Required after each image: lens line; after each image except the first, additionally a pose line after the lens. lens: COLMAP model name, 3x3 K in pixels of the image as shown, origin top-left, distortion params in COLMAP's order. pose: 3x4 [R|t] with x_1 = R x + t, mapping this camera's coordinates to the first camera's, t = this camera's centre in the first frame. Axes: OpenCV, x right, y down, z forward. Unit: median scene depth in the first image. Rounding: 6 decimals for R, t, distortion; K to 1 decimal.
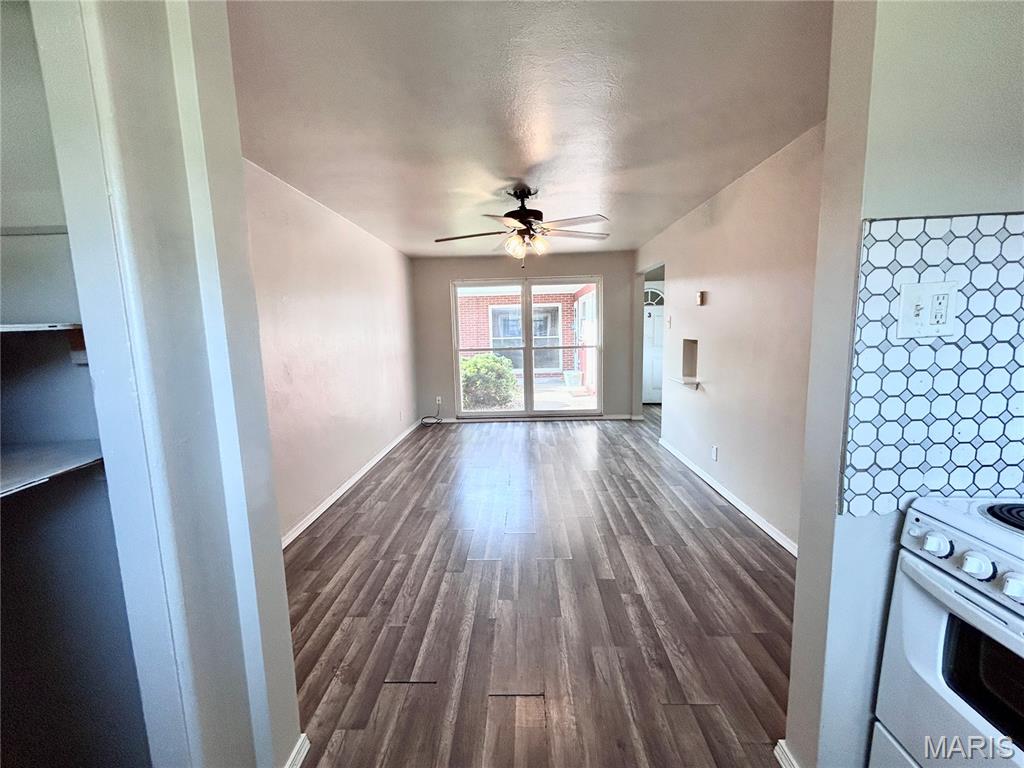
lens RADIAL K [[414.7, 0, 514.4], [0, 414.7, 394.6], [0, 0, 1]] dist [-0.002532, 0.002331]
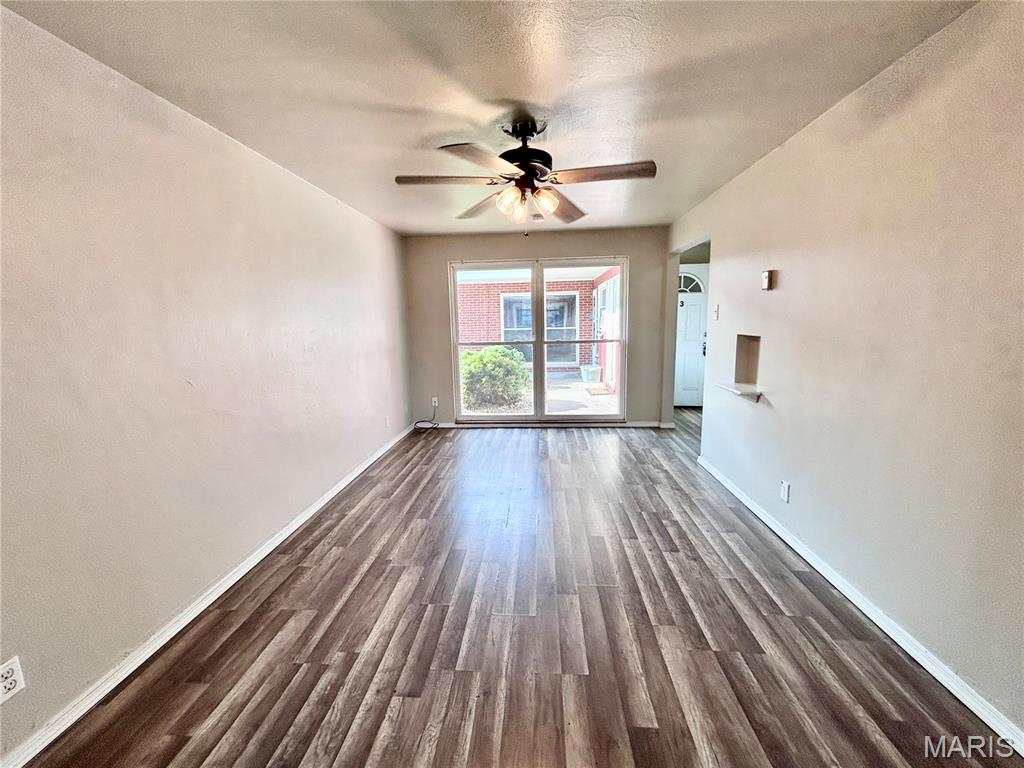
lens RADIAL K [[414.7, 0, 512.5], [0, 414.7, 390.4], [0, 0, 1]] dist [-0.002532, 0.002331]
pose [[0.998976, 0.011021, -0.043885, 0.031783], [-0.010389, 0.999839, 0.014596, -0.045455], [0.044039, -0.014125, 0.998930, 0.258594]]
